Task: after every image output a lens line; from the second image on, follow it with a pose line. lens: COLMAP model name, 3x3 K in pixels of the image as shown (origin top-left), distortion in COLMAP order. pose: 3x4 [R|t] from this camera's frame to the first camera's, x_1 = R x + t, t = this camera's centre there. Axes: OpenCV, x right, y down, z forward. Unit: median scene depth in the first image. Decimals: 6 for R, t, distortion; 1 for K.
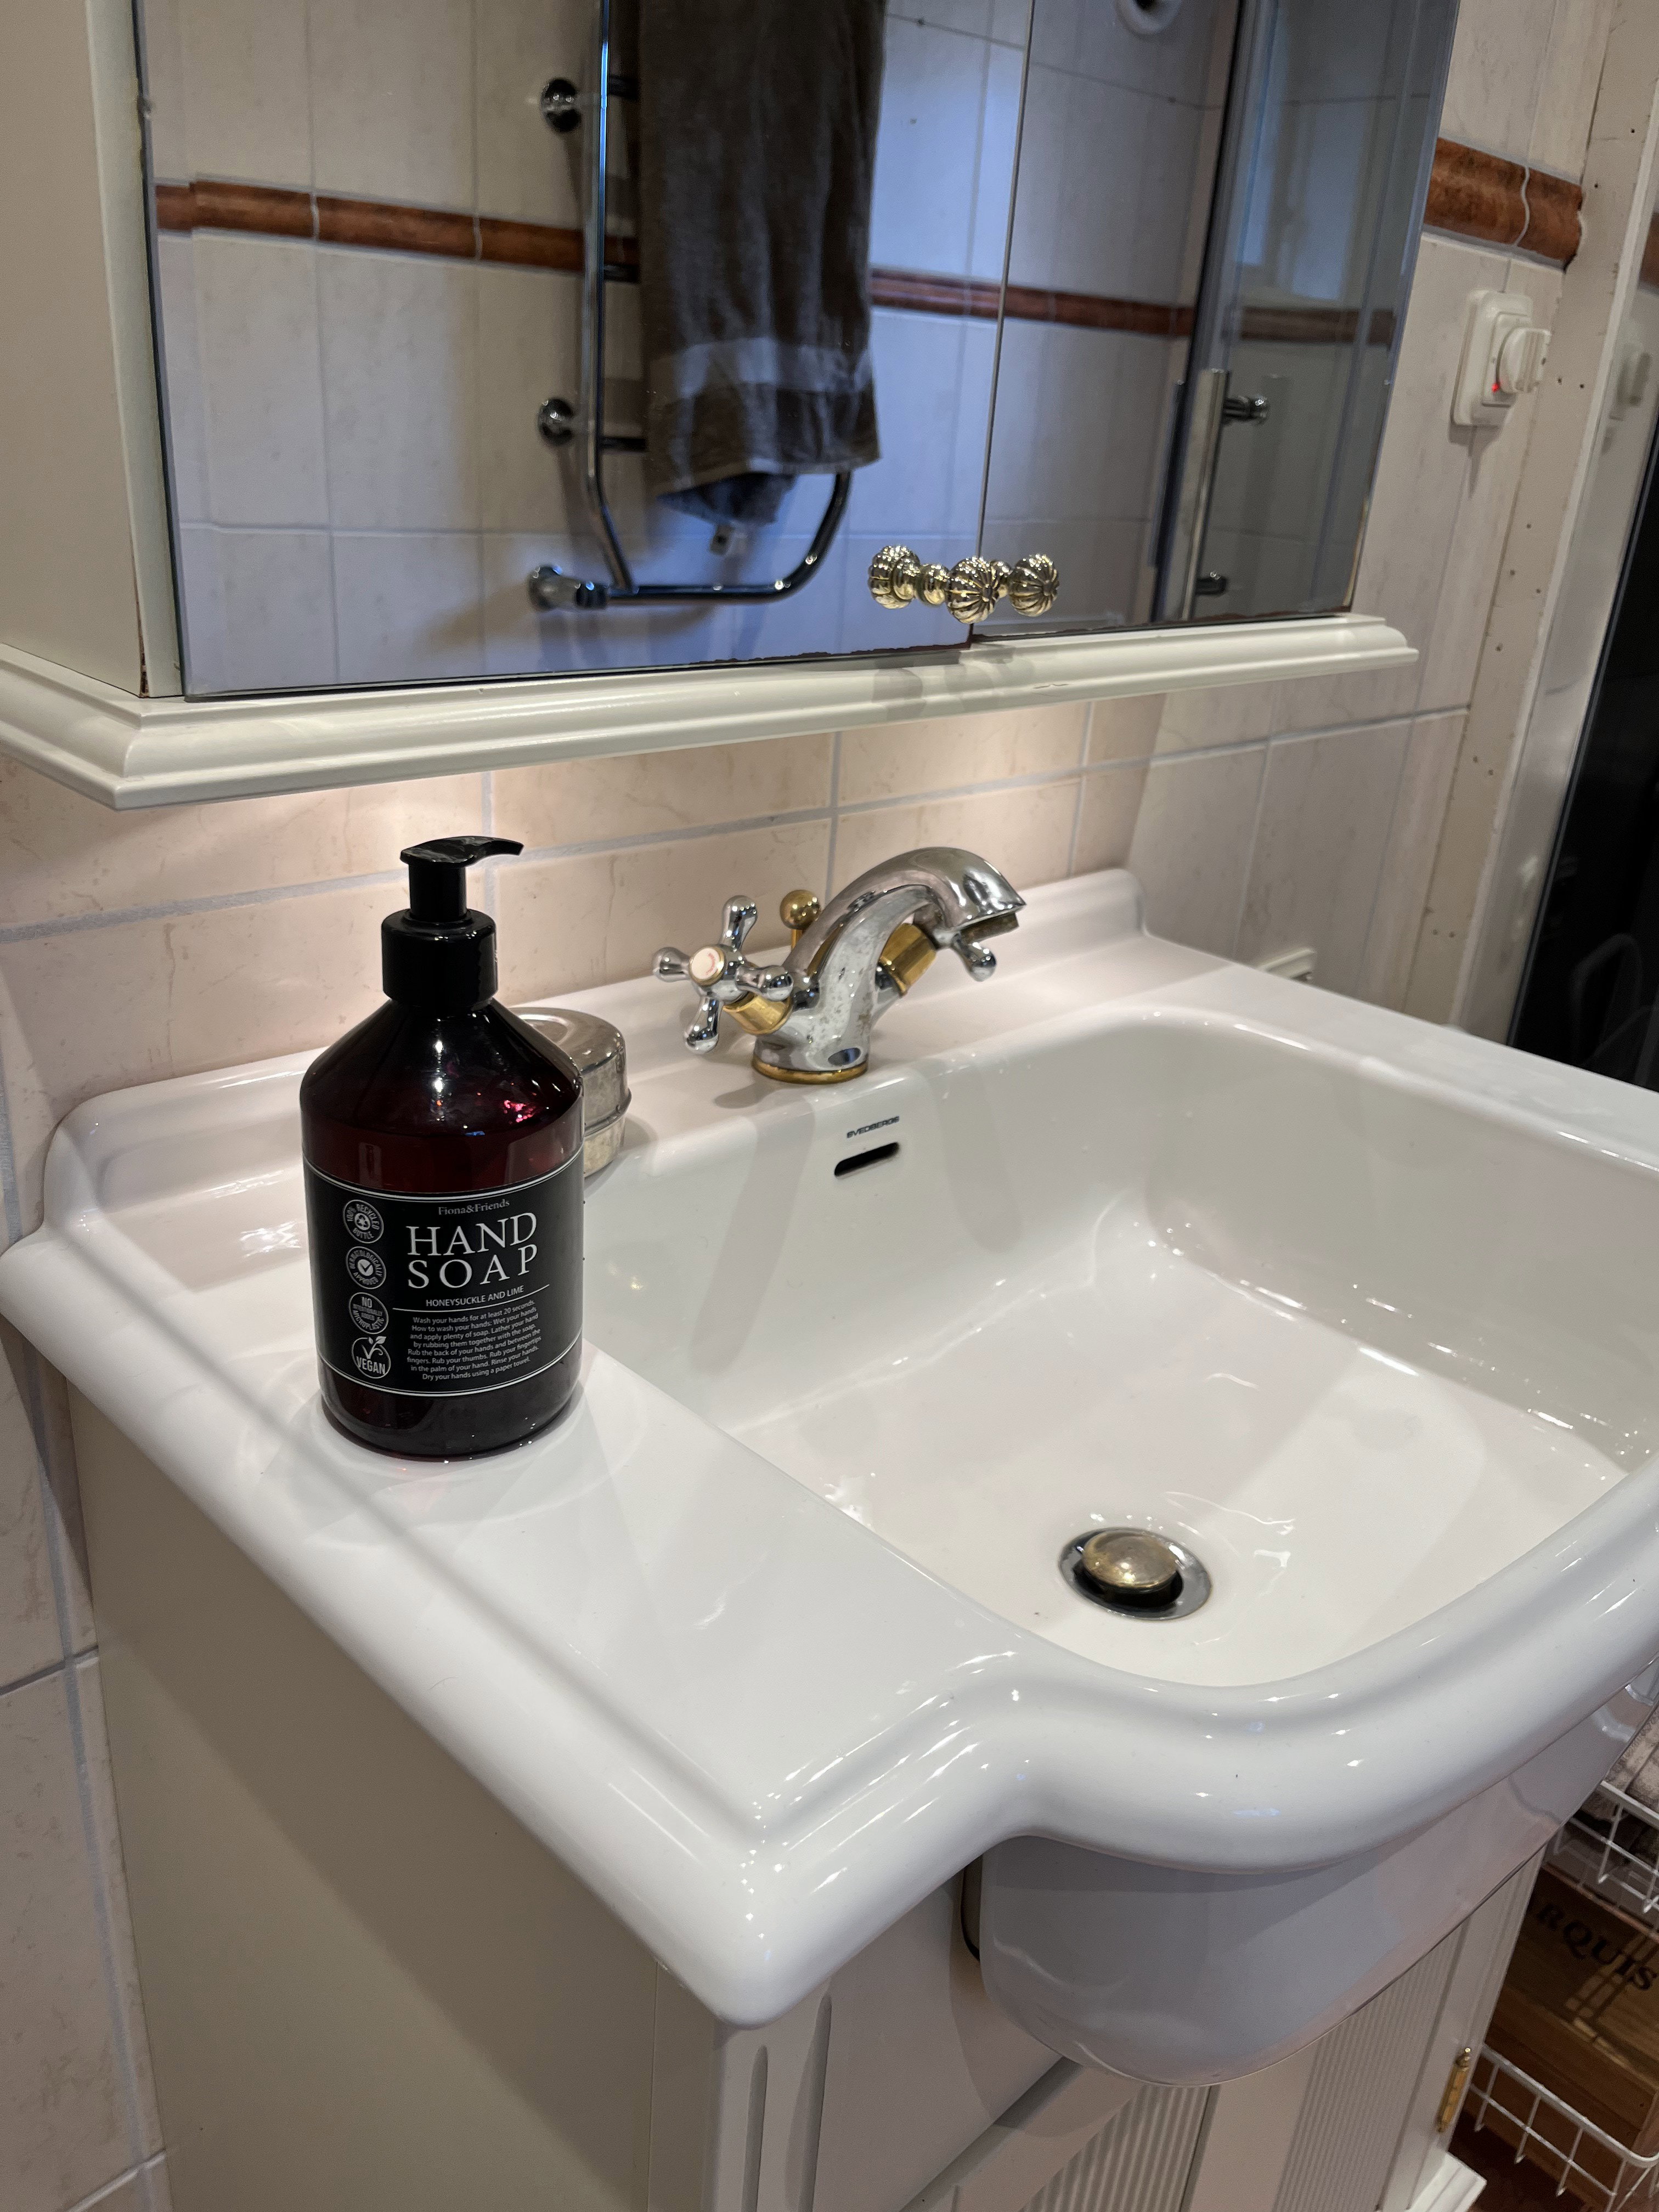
lens RADIAL K [[1675.3, 0, 839.2], [0, 1675.3, 1123.4], [0, 0, 1]] dist [0.071386, -0.099758]
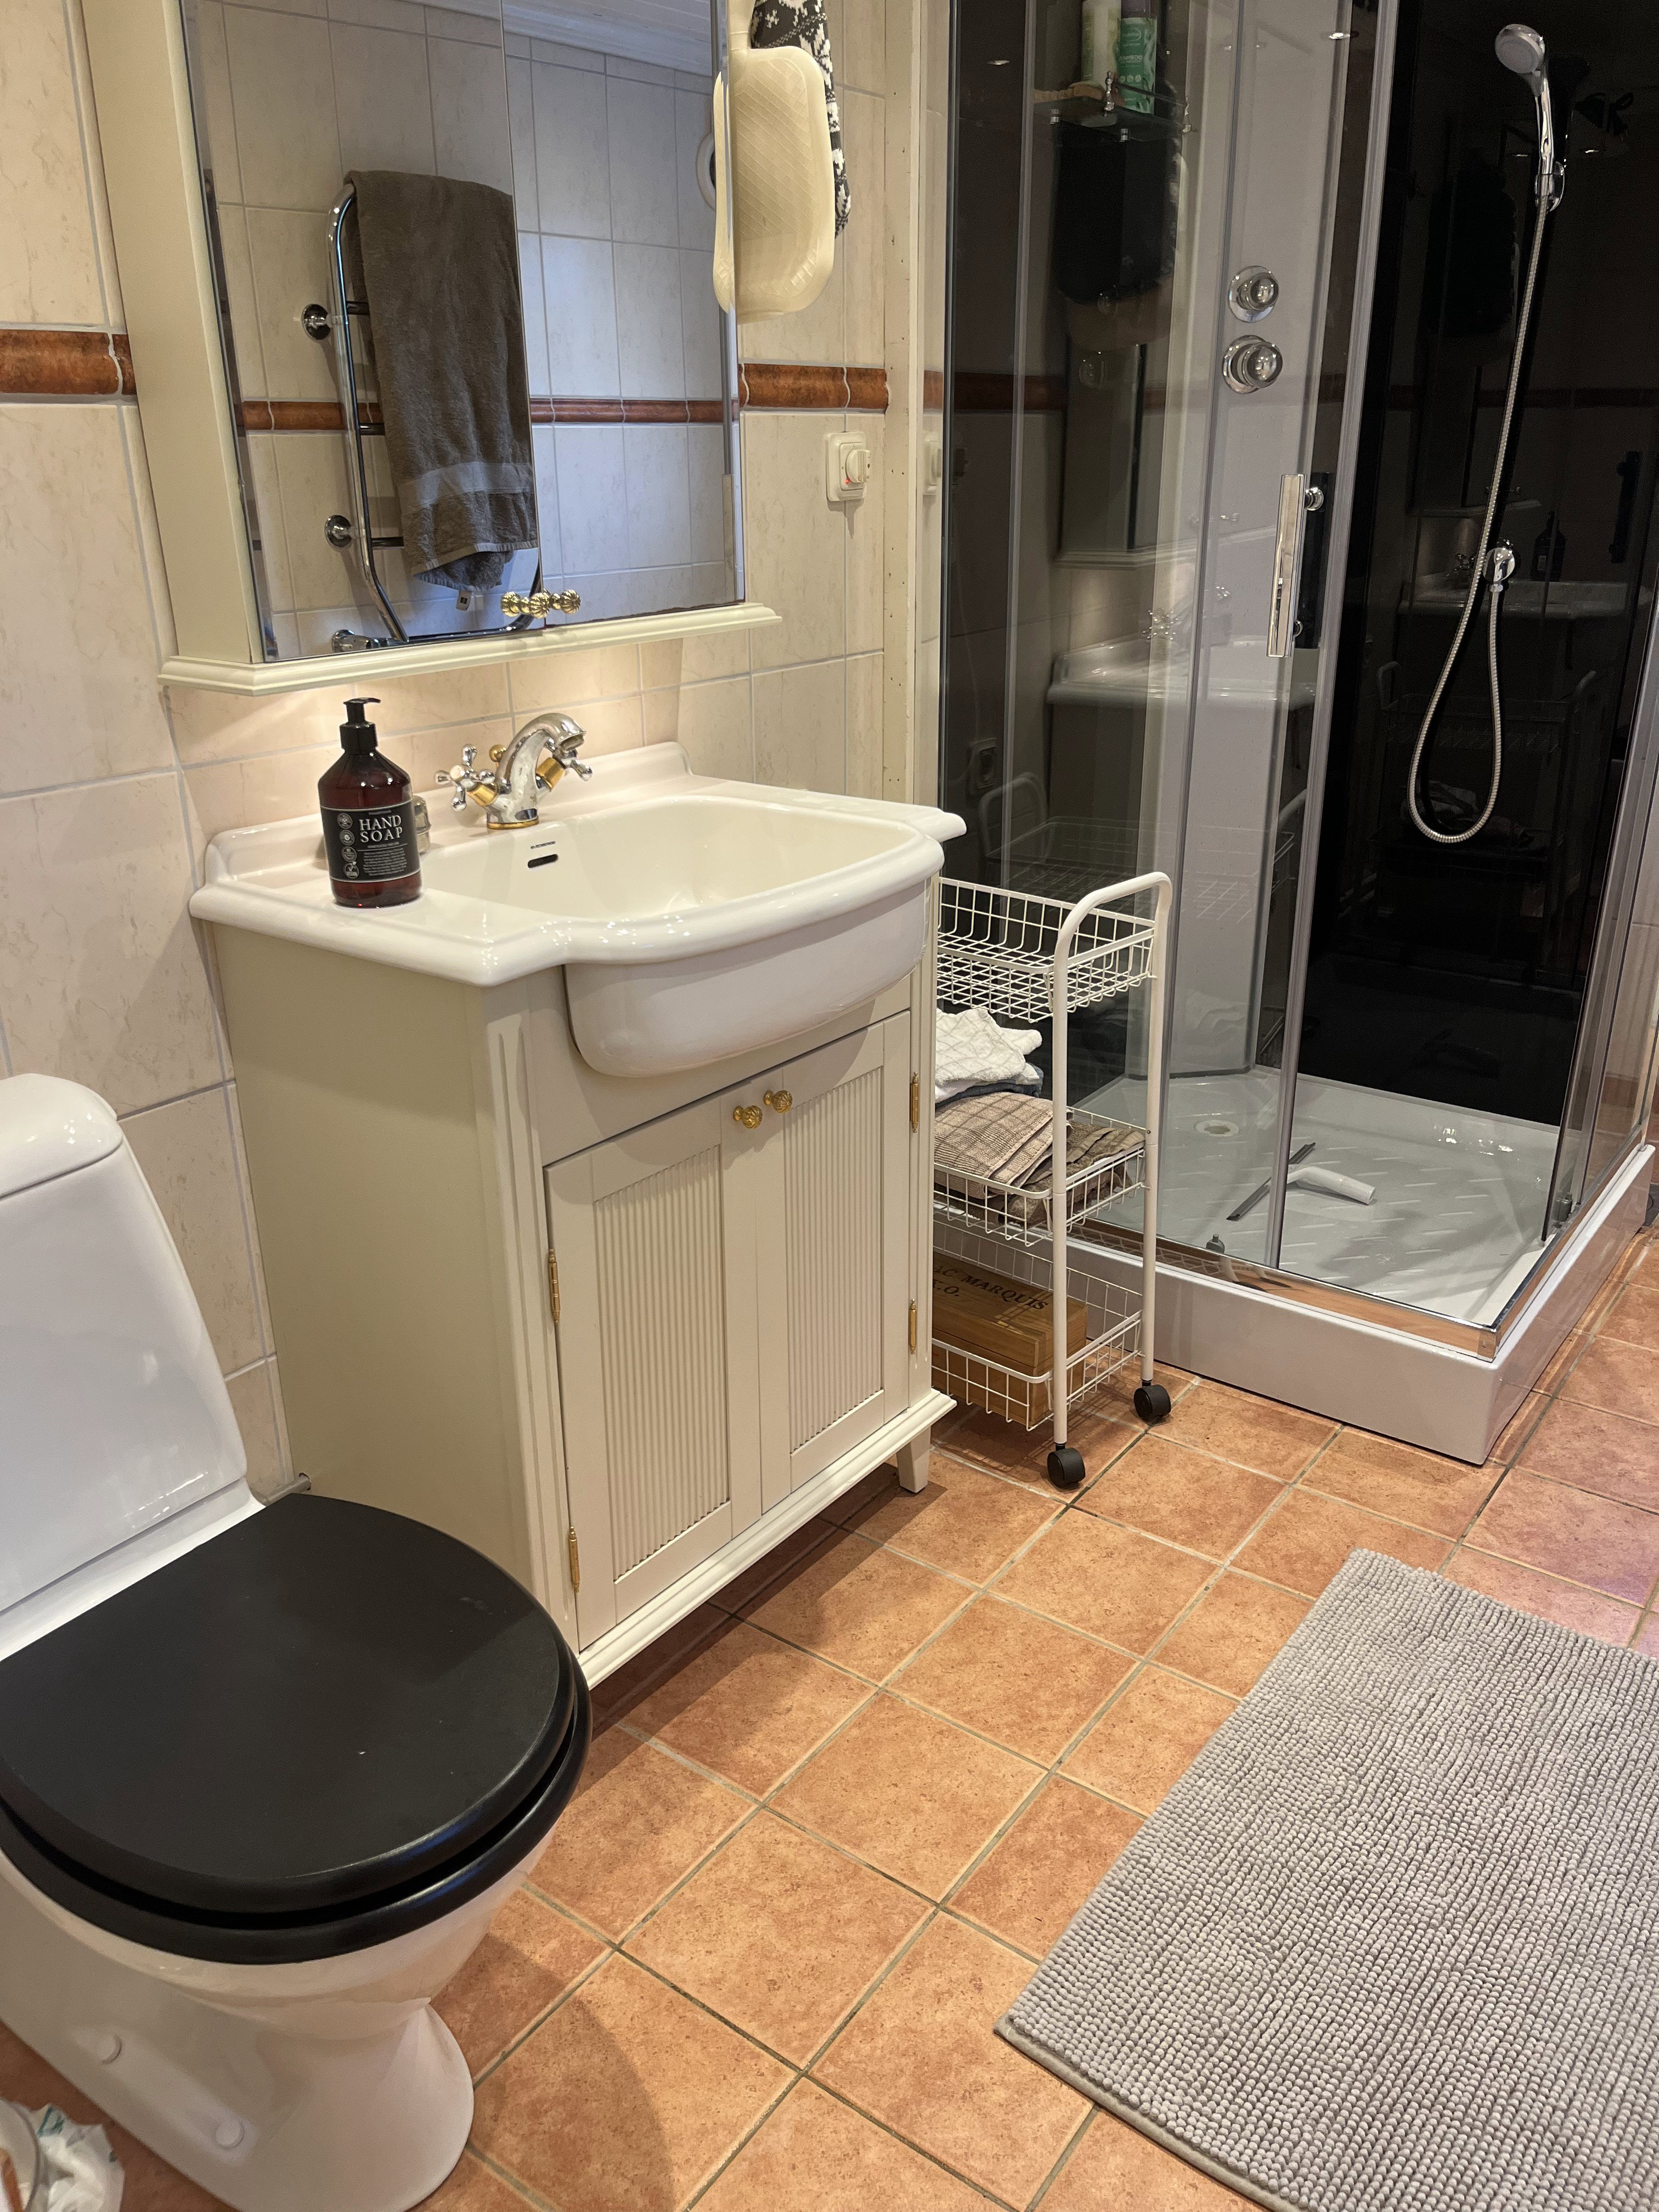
lens RADIAL K [[1675.3, 0, 809.8], [0, 1675.3, 1103.7], [0, 0, 1]] dist [0.071386, -0.099758]
pose [[0.988822, -0.124767, 0.081632, 0.100445], [0.127409, 0.991456, -0.027972, 0.311196], [-0.077445, 0.038060, 0.996270, -0.868844]]
